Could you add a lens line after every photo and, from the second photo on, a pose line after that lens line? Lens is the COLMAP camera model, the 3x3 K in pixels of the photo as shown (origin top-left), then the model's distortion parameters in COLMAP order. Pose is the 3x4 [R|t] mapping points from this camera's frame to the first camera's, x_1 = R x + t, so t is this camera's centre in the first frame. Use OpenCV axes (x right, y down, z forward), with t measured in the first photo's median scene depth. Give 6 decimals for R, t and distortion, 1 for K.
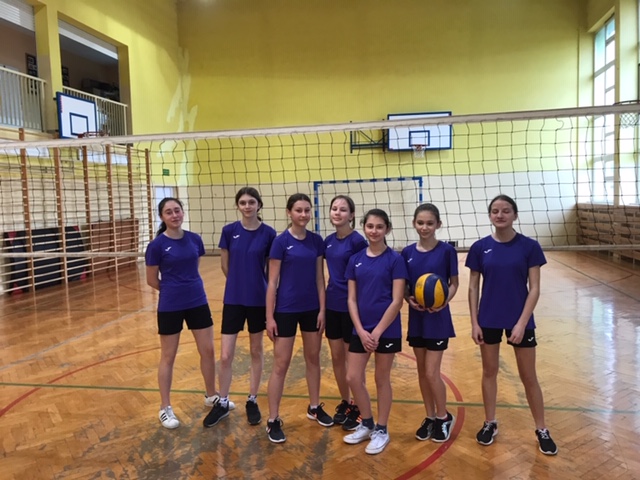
lens RADIAL K [[524.4, 0, 320.0], [0, 524.4, 240.0], [0, 0, 1]] dist [0.057522, -0.108700]
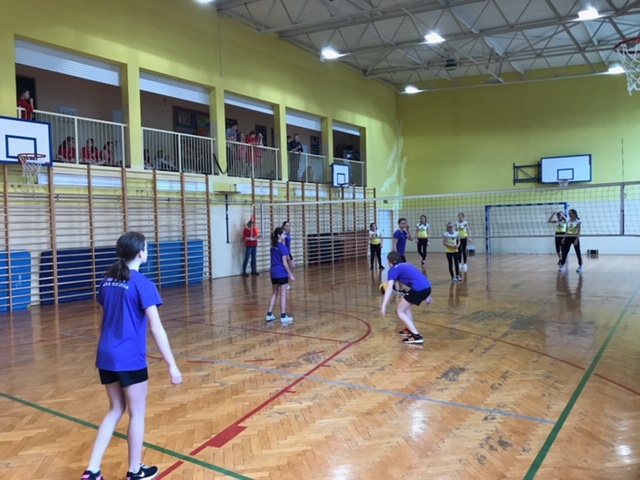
lens RADIAL K [[524.4, 0, 320.0], [0, 524.4, 240.0], [0, 0, 1]] dist [0.057522, -0.108700]
pose [[0.918507, 0.019484, -0.394925, 0.171813], [-0.032899, 0.999088, -0.027225, 0.041622], [0.394034, 0.037999, 0.918310, -0.585295]]
